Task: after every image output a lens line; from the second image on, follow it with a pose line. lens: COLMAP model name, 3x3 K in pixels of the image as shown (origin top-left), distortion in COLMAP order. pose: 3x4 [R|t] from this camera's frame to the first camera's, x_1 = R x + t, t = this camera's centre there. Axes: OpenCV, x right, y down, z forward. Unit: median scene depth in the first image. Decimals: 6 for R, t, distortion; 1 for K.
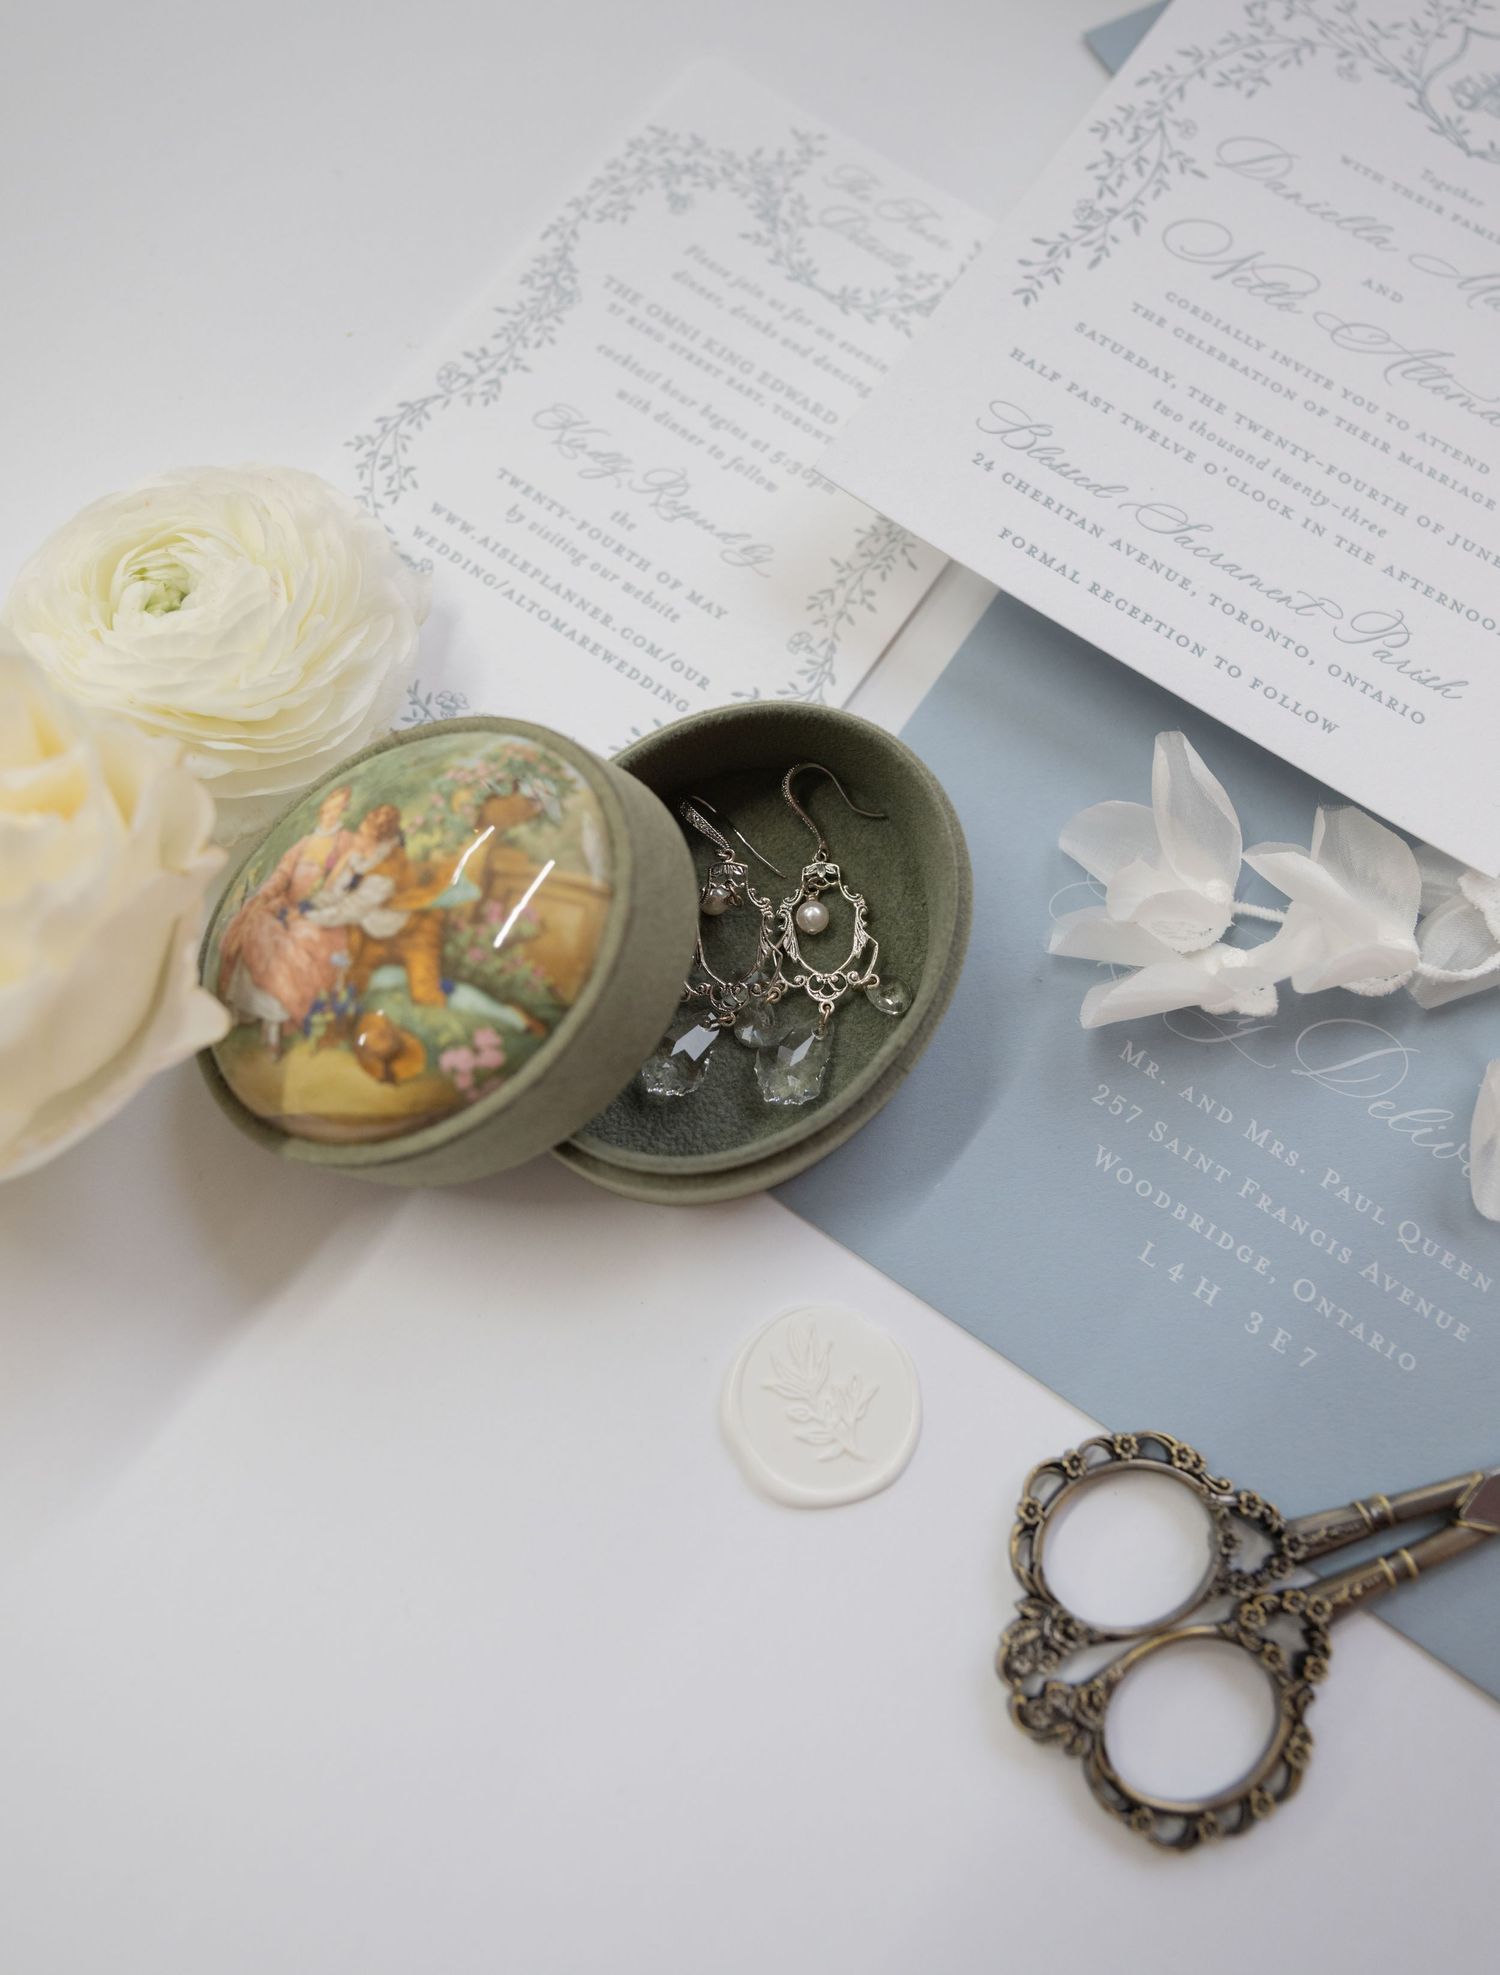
lens RADIAL K [[1461.7, 0, 708.4], [0, 1461.7, 893.4], [0, 0, 1]] dist [-0.005730, 0.007469]
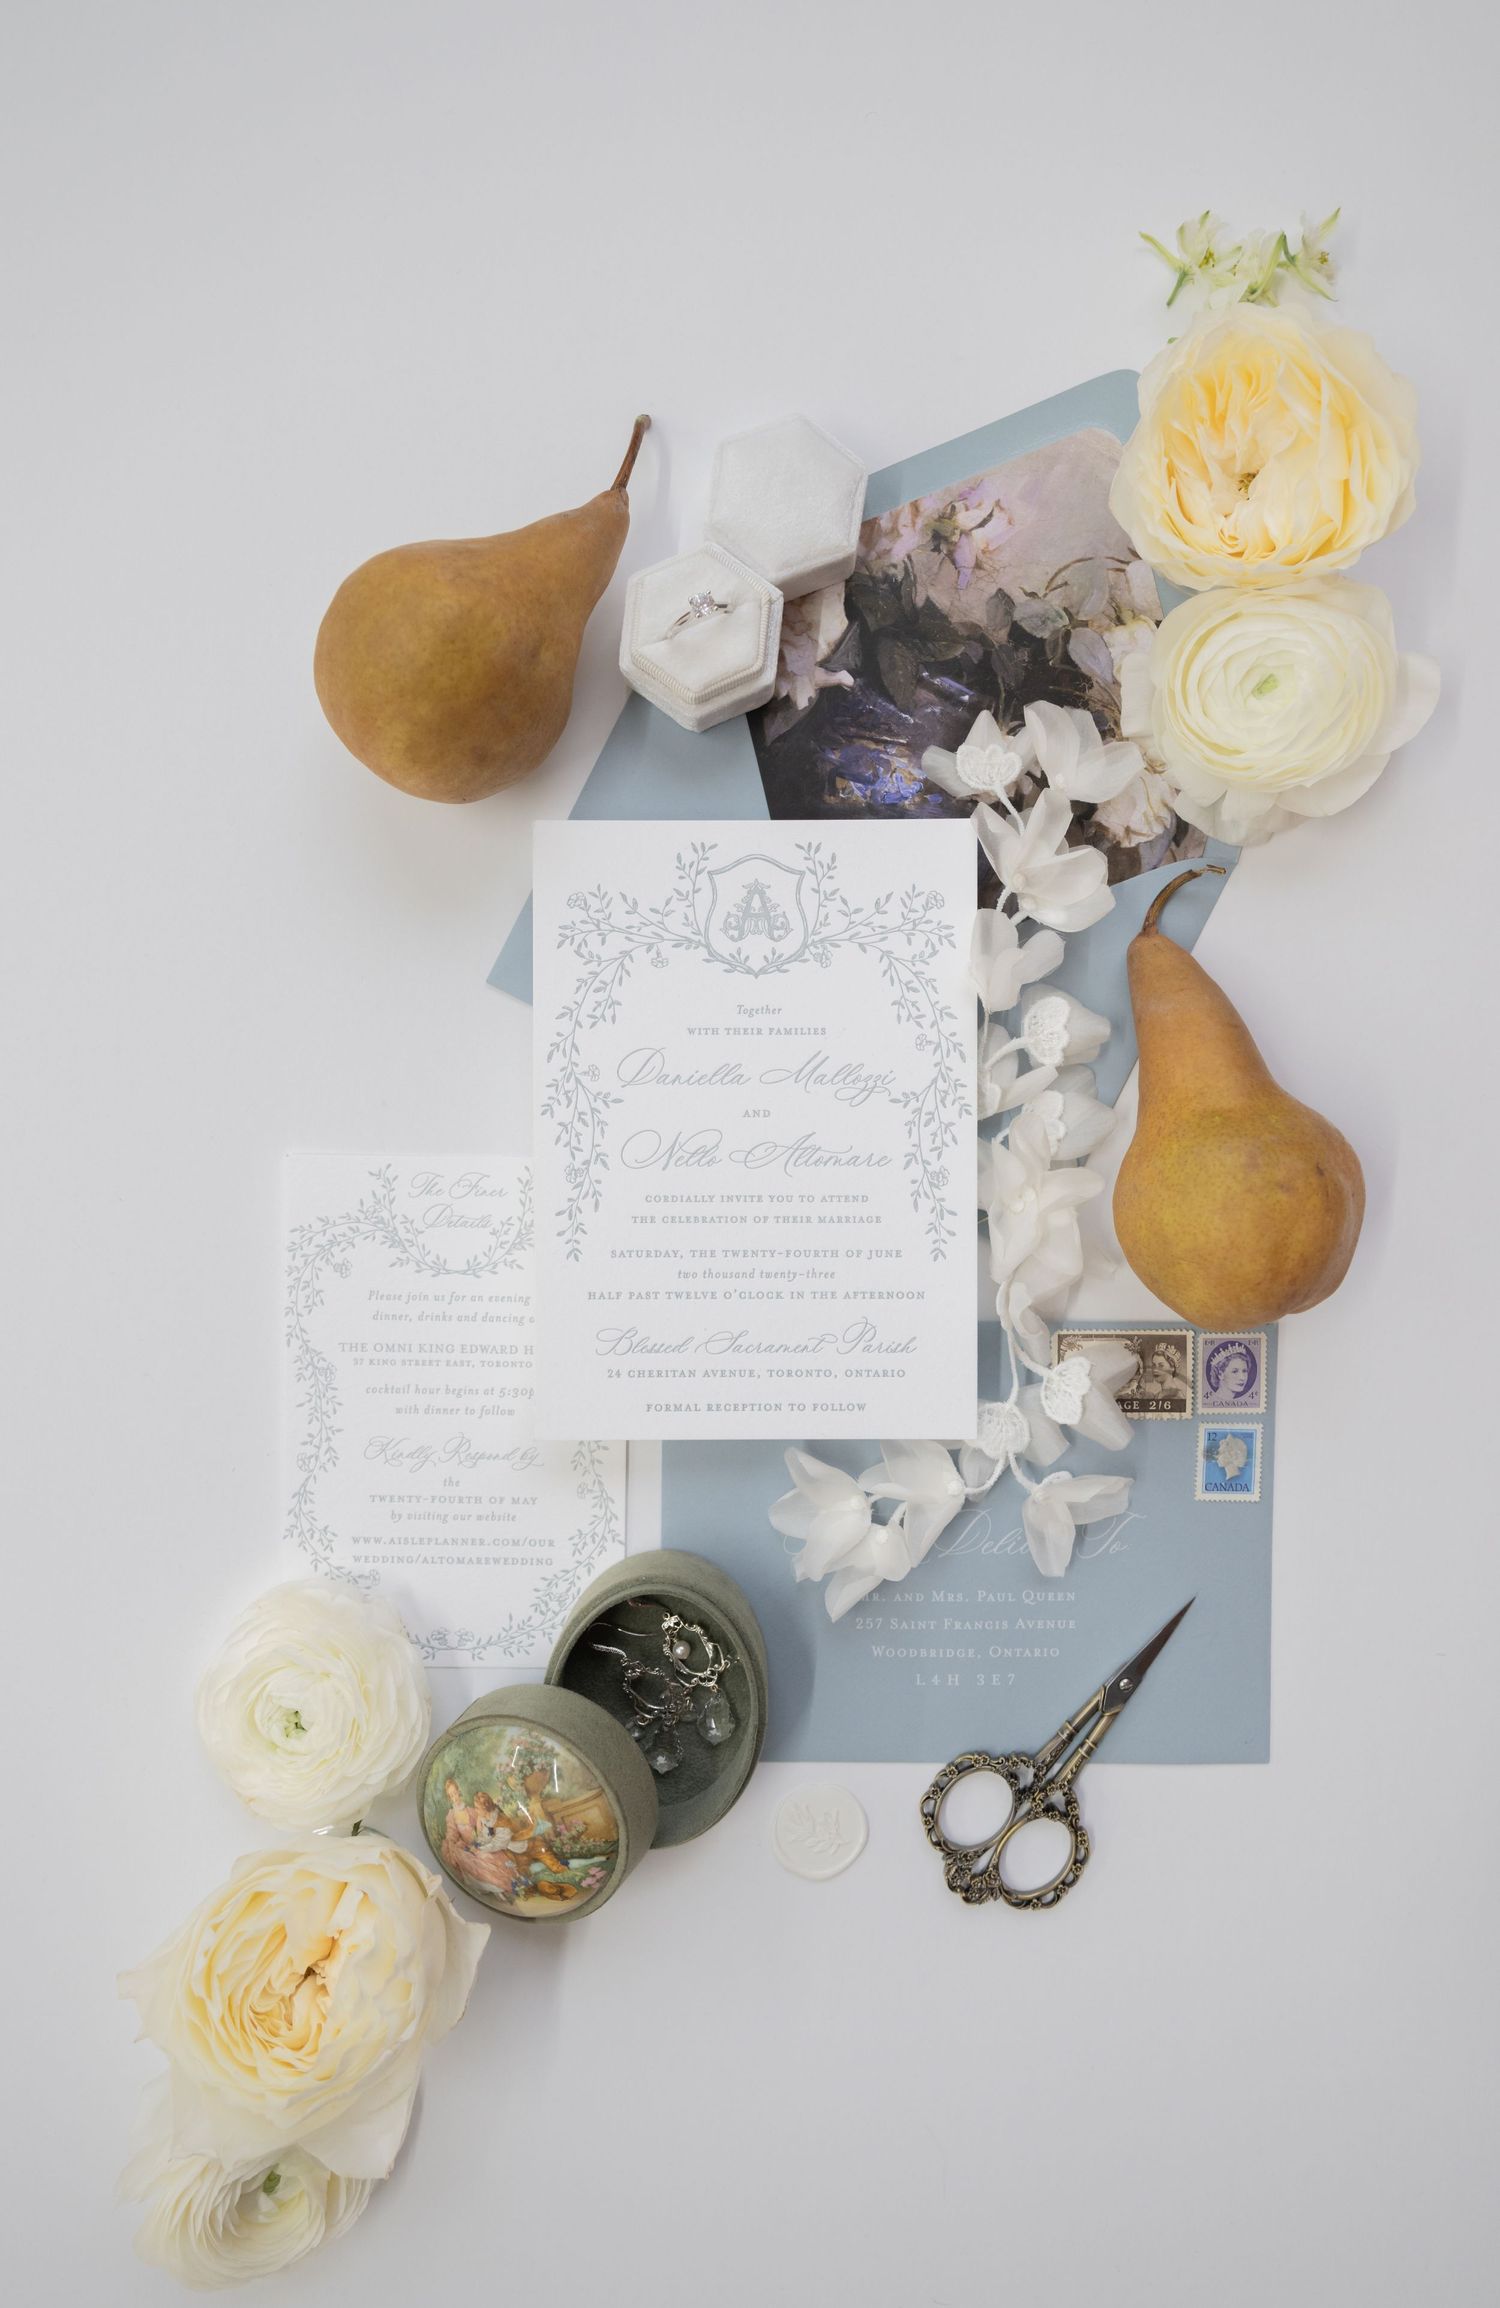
lens RADIAL K [[1625.7, 0, 751.1], [0, 1625.7, 1154.0], [0, 0, 1]] dist [-0.001276, 0.000325]
pose [[0.830794, -0.554042, -0.053085, 0.550239], [0.535586, 0.769865, 0.347068, -1.038681], [-0.151422, -0.316774, 0.936336, -0.690048]]
